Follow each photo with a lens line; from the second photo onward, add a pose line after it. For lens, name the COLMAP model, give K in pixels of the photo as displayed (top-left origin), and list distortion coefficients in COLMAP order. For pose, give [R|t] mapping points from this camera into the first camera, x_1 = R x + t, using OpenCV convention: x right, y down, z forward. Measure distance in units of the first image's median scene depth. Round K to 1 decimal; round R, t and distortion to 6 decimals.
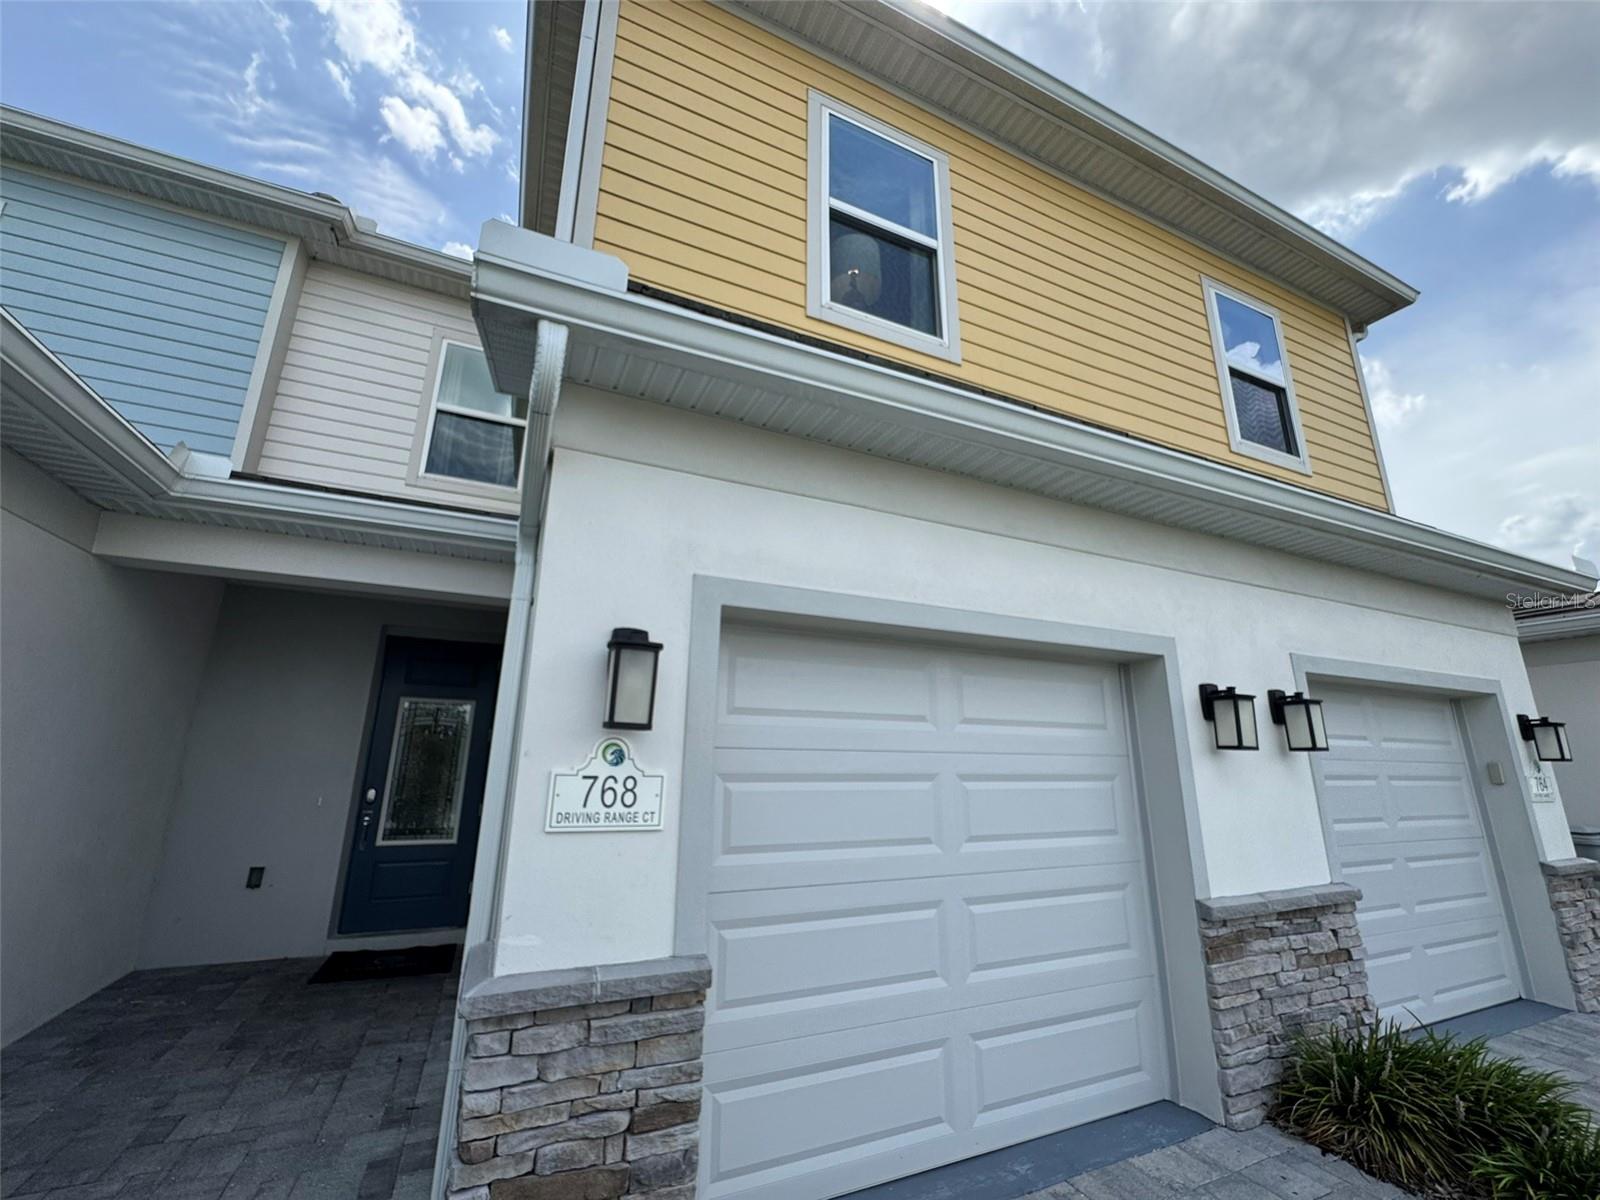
lens RADIAL K [[639.0, 0, 797.9], [0, 639.0, 598.7], [0, 0, 1]] dist [-0.005933, 0.001278]
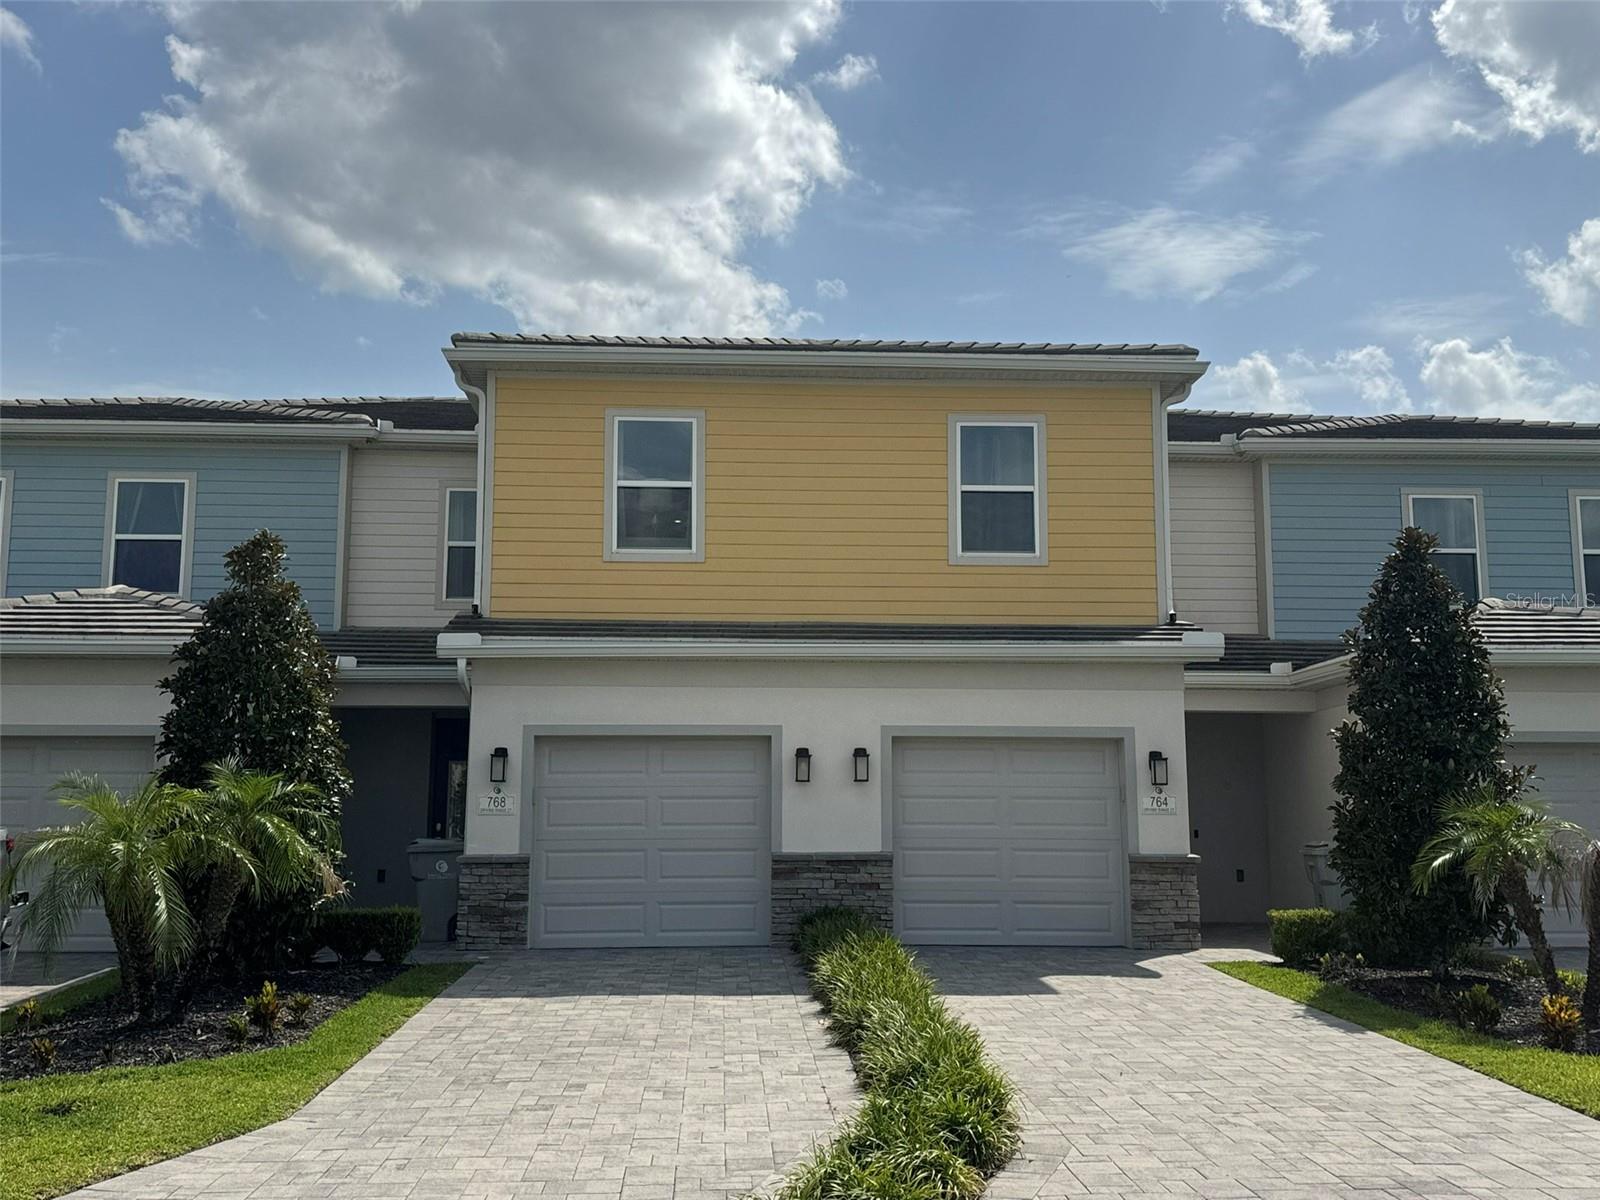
lens RADIAL K [[1627.2, 0, 801.1], [0, 1627.2, 599.6], [0, 0, 1]] dist [0.110124, 0.000000]
pose [[0.928088, -0.064953, -0.366652, 2.823891], [0.105133, 0.990315, 0.090683, -0.859613], [0.357211, -0.122709, 0.925928, -3.971503]]
